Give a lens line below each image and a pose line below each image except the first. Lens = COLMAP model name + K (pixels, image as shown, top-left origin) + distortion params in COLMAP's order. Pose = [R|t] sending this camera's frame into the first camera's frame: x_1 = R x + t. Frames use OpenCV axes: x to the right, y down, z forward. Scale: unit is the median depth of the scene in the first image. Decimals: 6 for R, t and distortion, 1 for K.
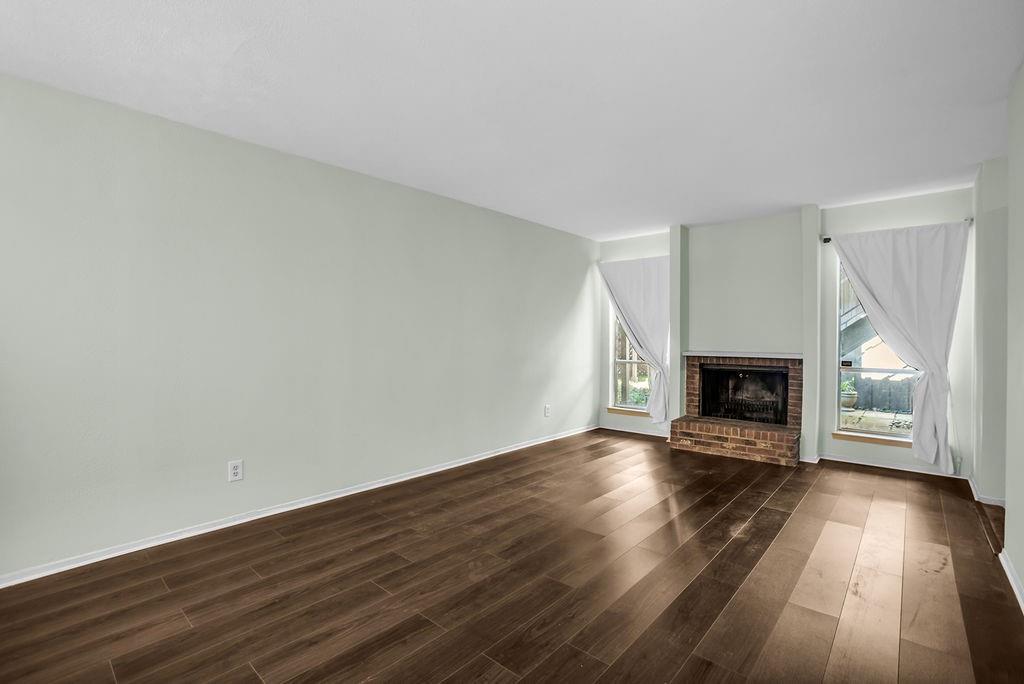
lens RADIAL K [[462.4, 0, 512.0], [0, 462.4, 342.0], [0, 0, 1]] dist [-0.023899, 0.000537]
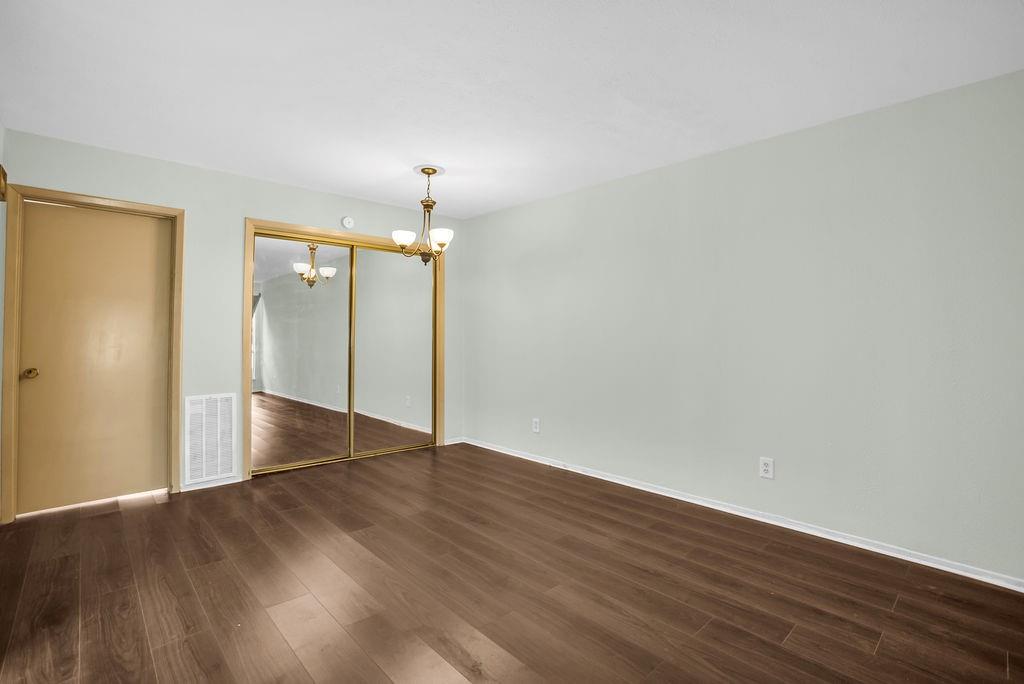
lens RADIAL K [[473.6, 0, 515.4], [0, 473.6, 317.8], [0, 0, 1]] dist [-0.014390, 0.000165]
pose [[-0.075778, -0.033796, -0.996552, 0.294920], [-0.010903, 0.999394, -0.033063, -0.004087], [0.997065, 0.008360, -0.076101, 0.328830]]
